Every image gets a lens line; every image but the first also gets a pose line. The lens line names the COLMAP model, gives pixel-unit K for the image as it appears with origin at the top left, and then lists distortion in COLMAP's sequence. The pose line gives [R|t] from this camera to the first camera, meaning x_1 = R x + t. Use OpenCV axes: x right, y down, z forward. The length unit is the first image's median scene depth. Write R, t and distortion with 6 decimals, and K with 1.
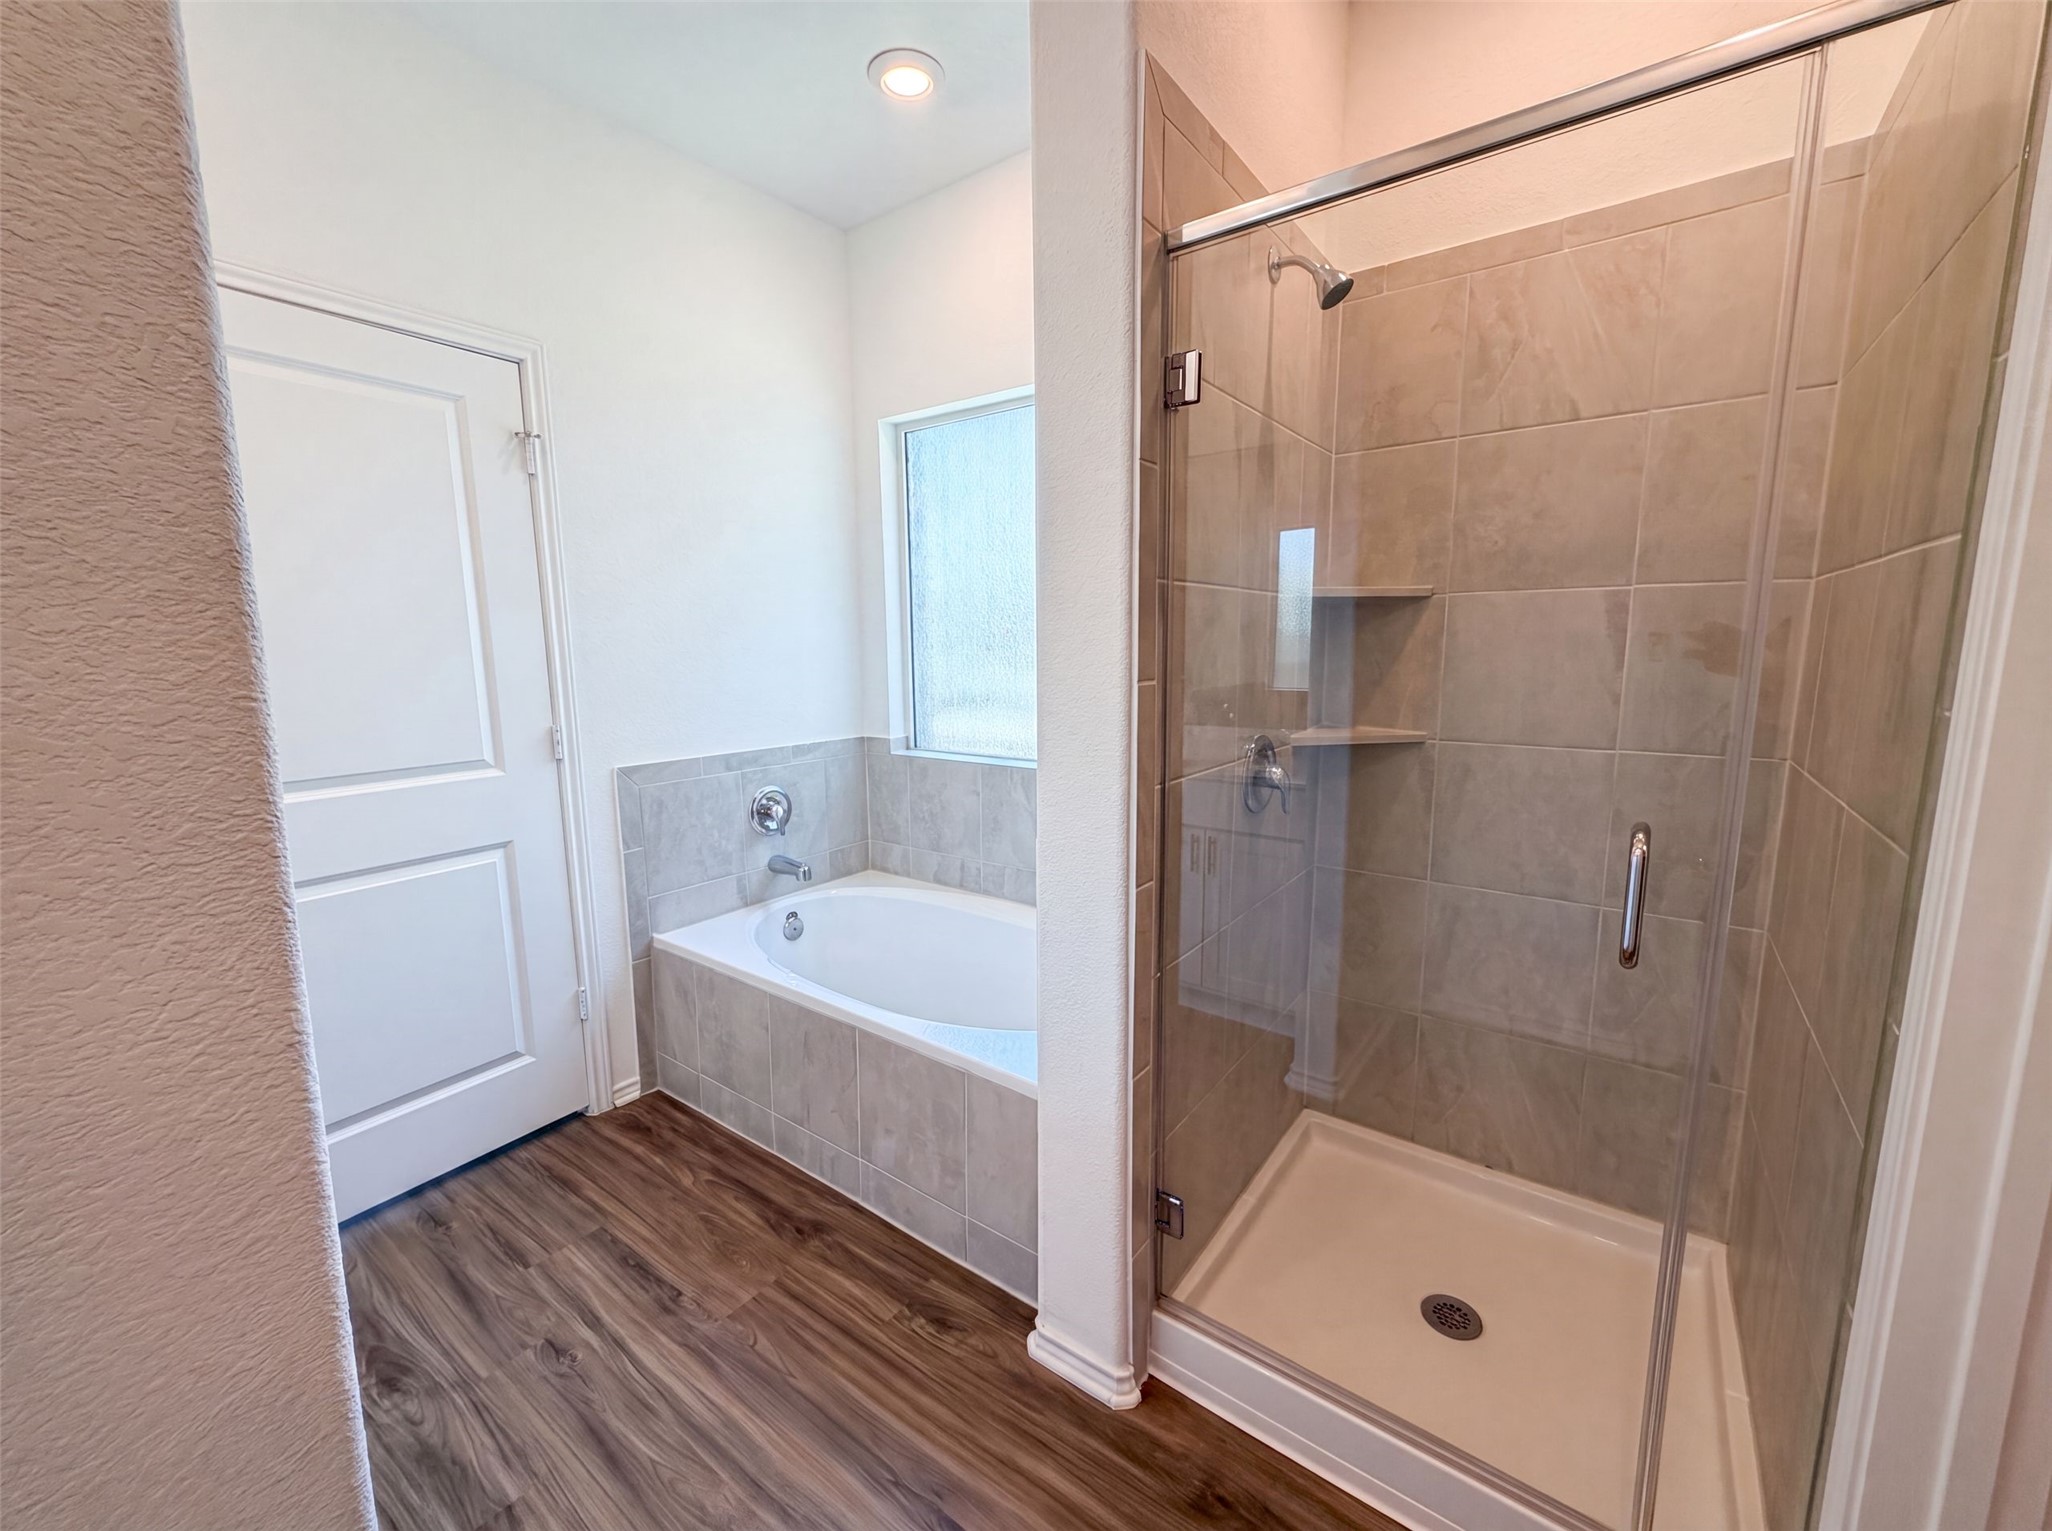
lens RADIAL K [[812.4, 0, 1020.3], [0, 812.4, 763.9], [0, 0, 1]] dist [-0.002690, -0.000042]
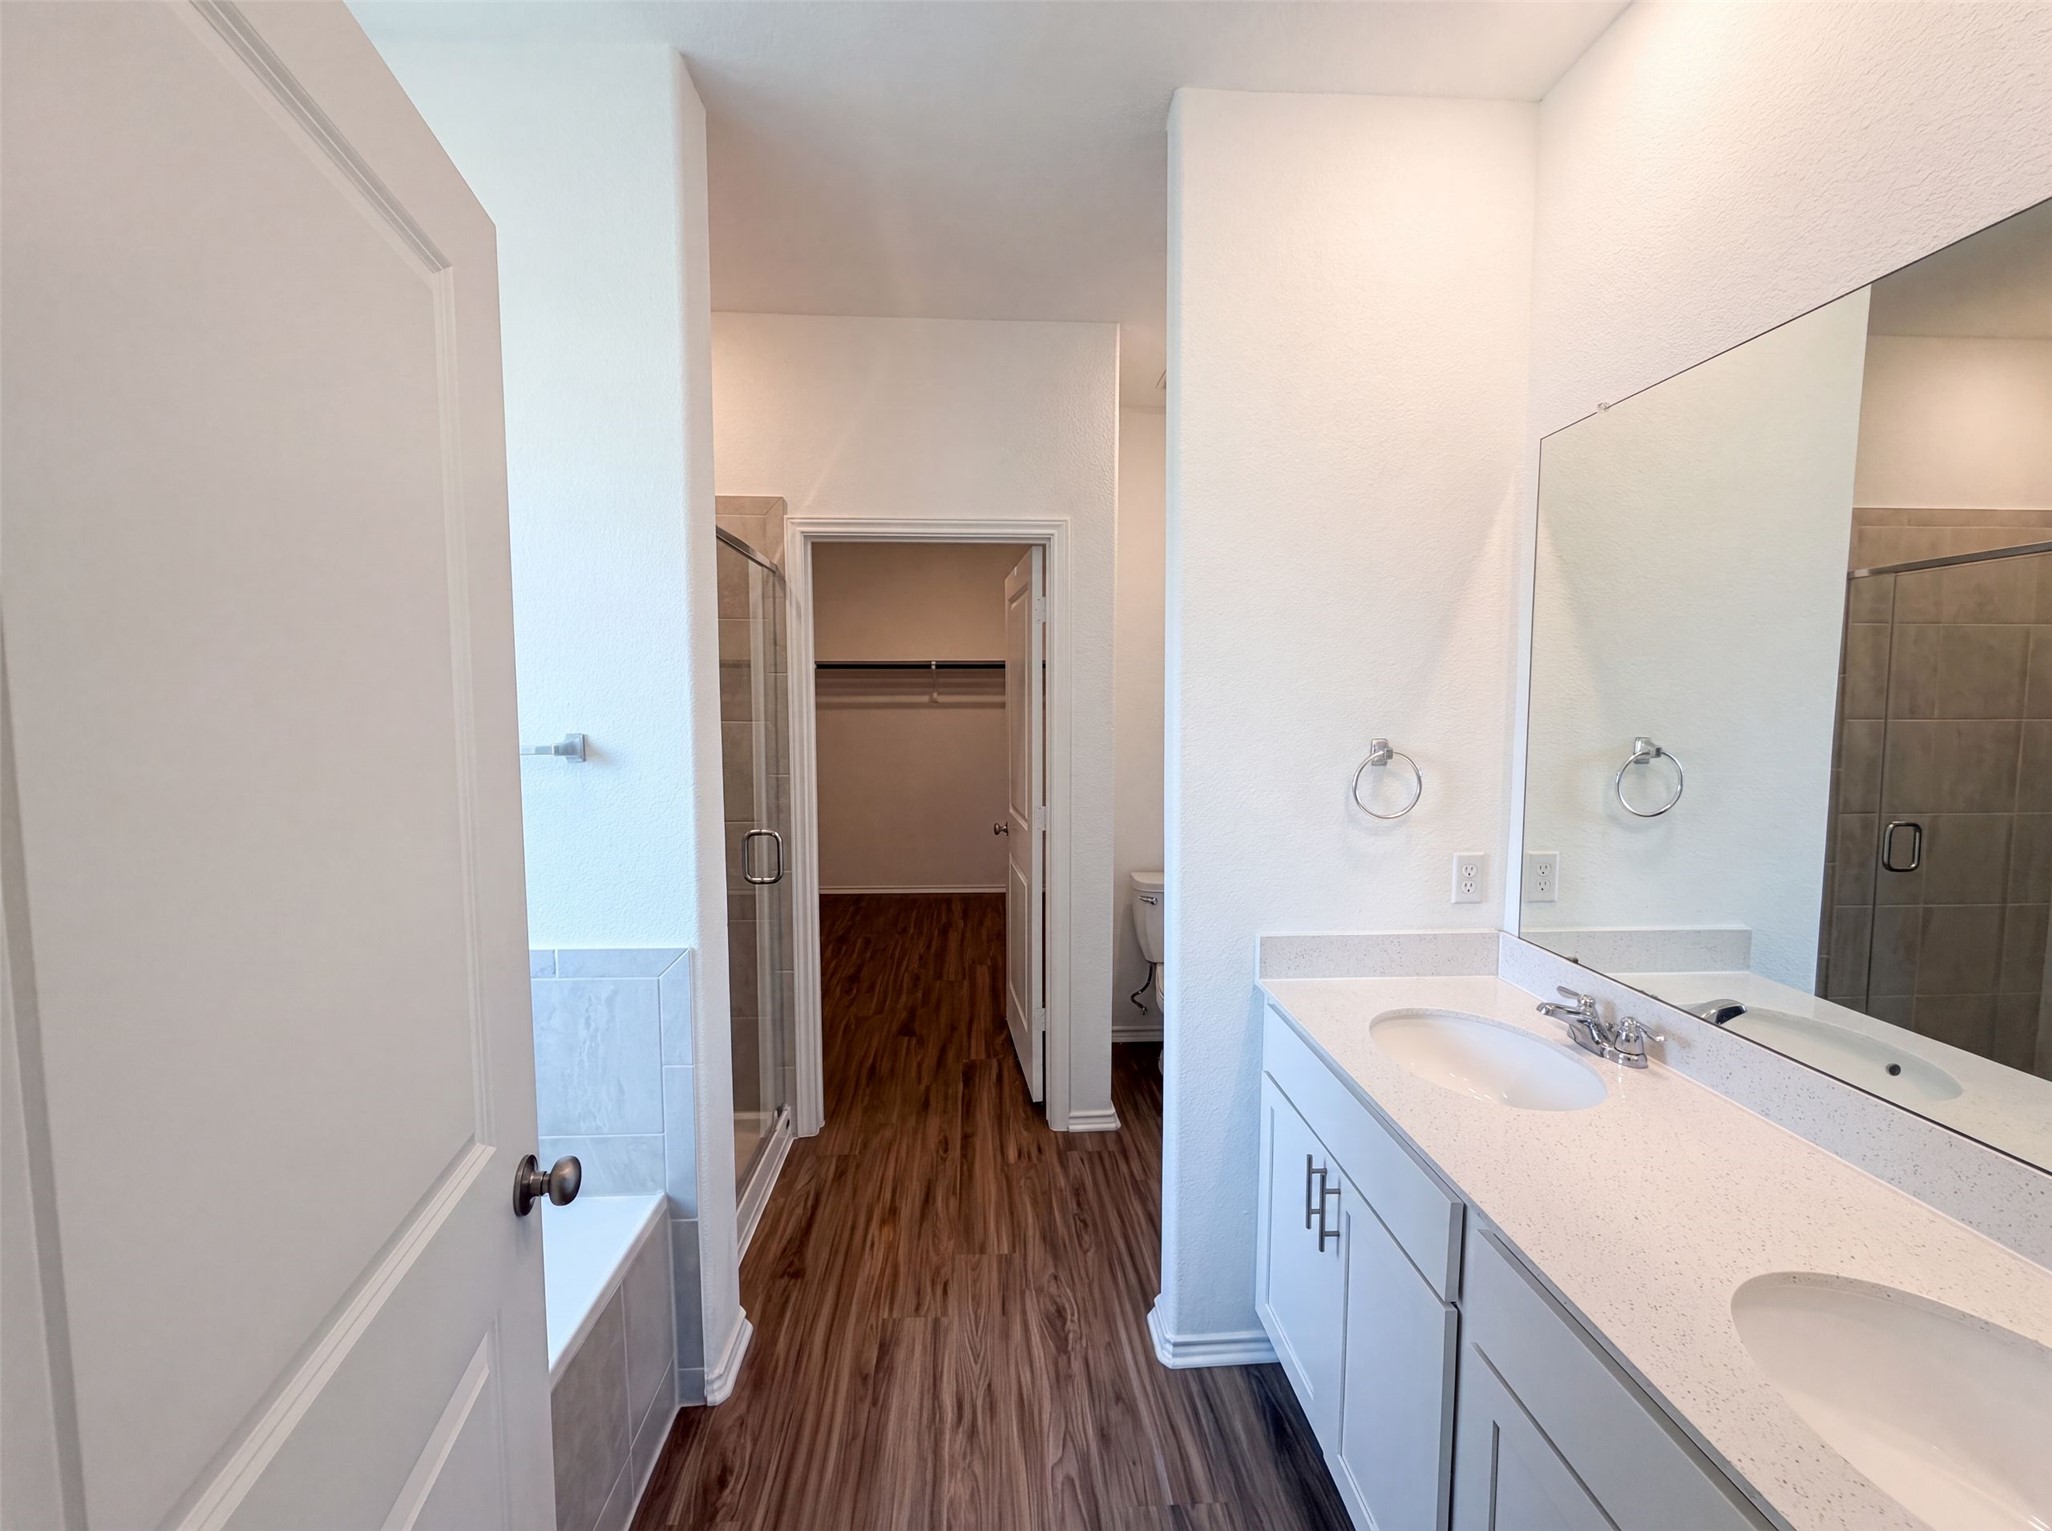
lens RADIAL K [[812.4, 0, 1020.3], [0, 812.4, 763.9], [0, 0, 1]] dist [-0.002690, -0.000042]
pose [[-0.638274, -0.050734, 0.768136, -1.194243], [0.119221, 0.979272, 0.163745, -0.309705], [-0.760521, 0.196092, -0.618995, 1.346626]]
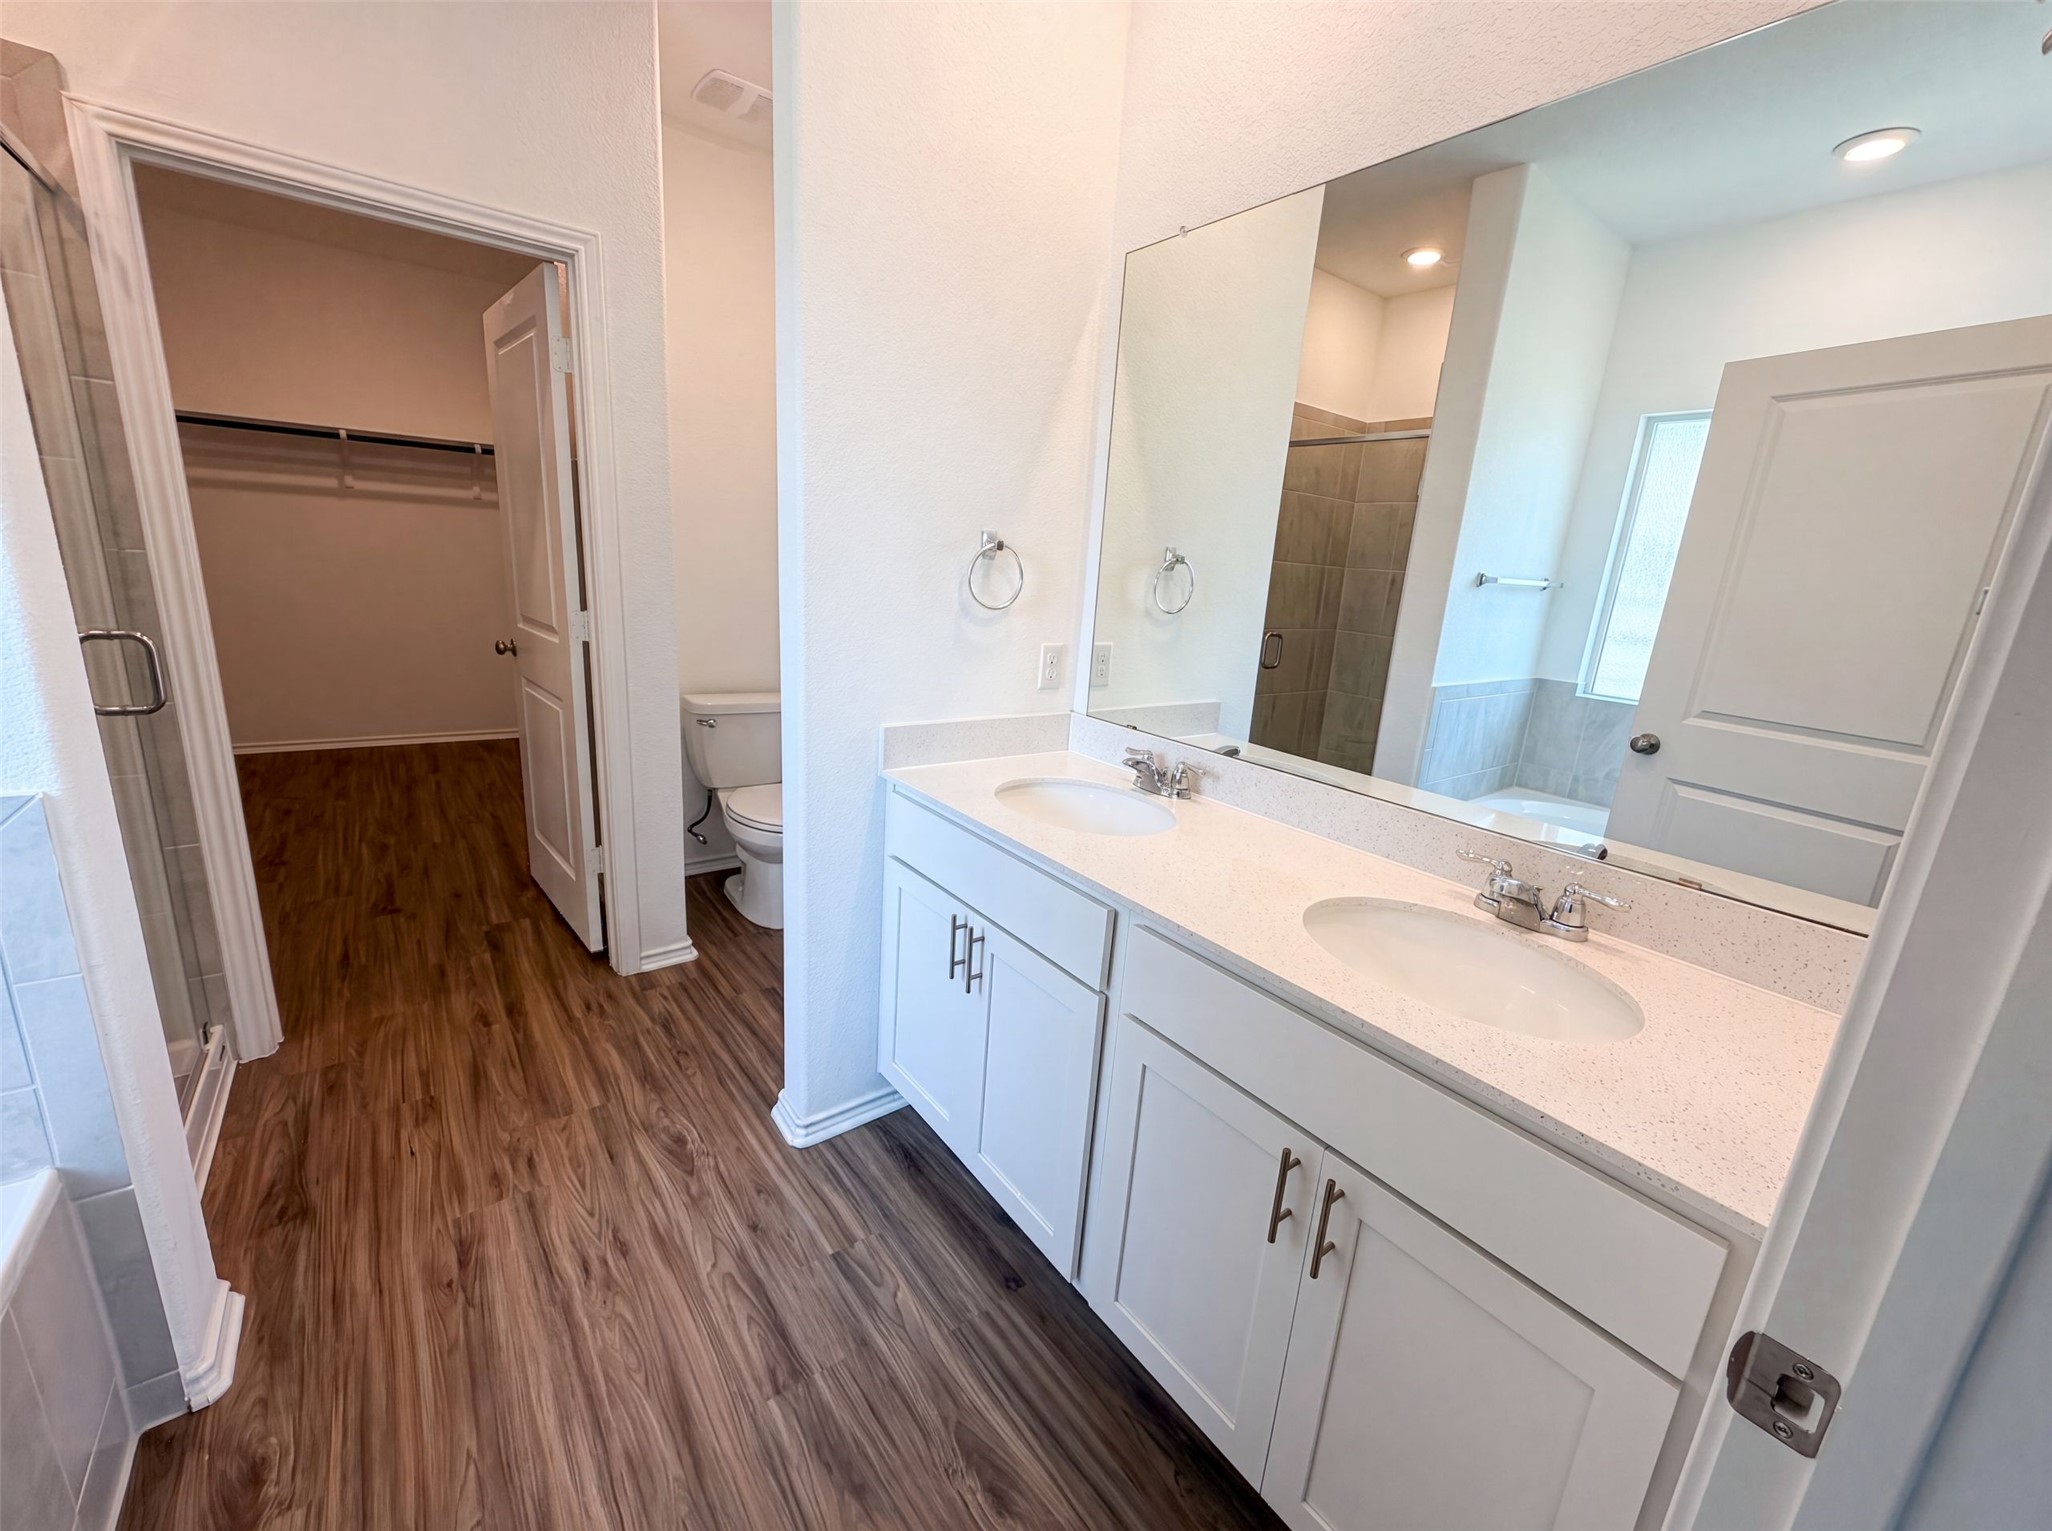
lens RADIAL K [[812.4, 0, 1020.3], [0, 812.4, 763.9], [0, 0, 1]] dist [-0.002690, -0.000042]
pose [[-0.959108, -0.122964, 0.254935, -1.004358], [-0.018292, 0.925746, 0.377702, -0.222258], [-0.282449, 0.357594, -0.890140, 1.418057]]
